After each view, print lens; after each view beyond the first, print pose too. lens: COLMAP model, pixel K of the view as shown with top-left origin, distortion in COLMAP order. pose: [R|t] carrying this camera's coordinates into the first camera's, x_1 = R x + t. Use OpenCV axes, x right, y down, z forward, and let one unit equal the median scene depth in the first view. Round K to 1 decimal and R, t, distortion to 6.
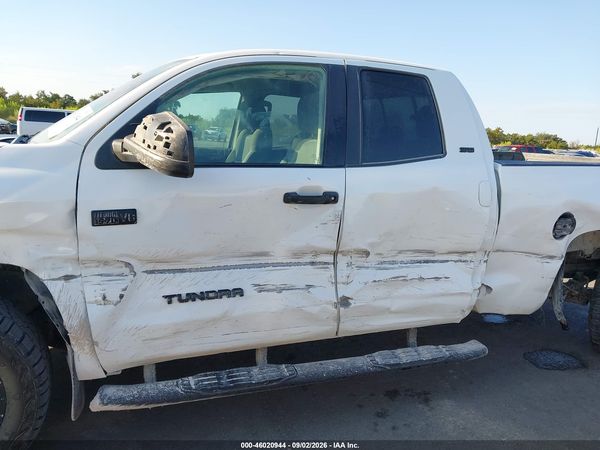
lens RADIAL K [[473.6, 0, 298.1], [0, 473.6, 225.0], [0, 0, 1]] dist [0.092722, -0.119103]
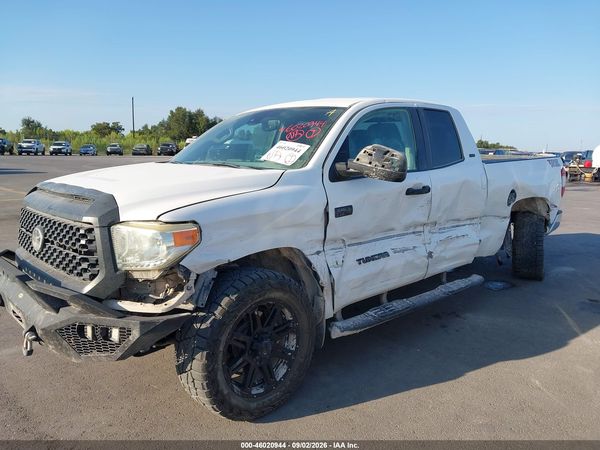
lens RADIAL K [[473.6, 0, 298.1], [0, 473.6, 225.0], [0, 0, 1]] dist [0.092722, -0.119103]
pose [[0.930954, -0.107081, 0.349081, -0.876115], [0.110559, 0.993819, 0.010008, -0.002759], [-0.347995, 0.029277, 0.937039, -0.351142]]
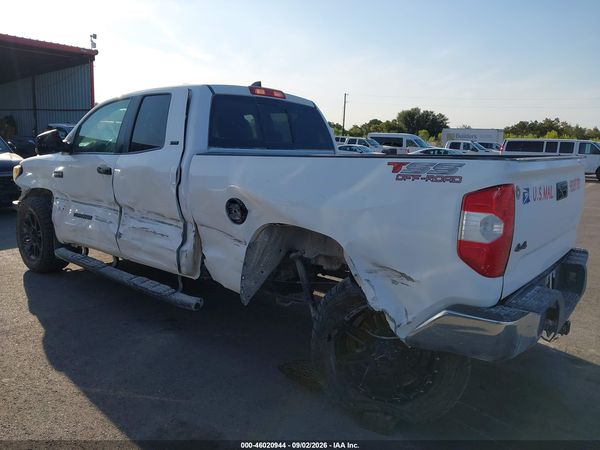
lens RADIAL K [[473.6, 0, 298.1], [0, 473.6, 225.0], [0, 0, 1]] dist [0.092722, -0.119103]
pose [[0.453866, 0.101520, -0.885268, 1.902403], [-0.163042, 0.986178, 0.029502, -0.026151], [0.876027, 0.130945, 0.464145, 0.777828]]
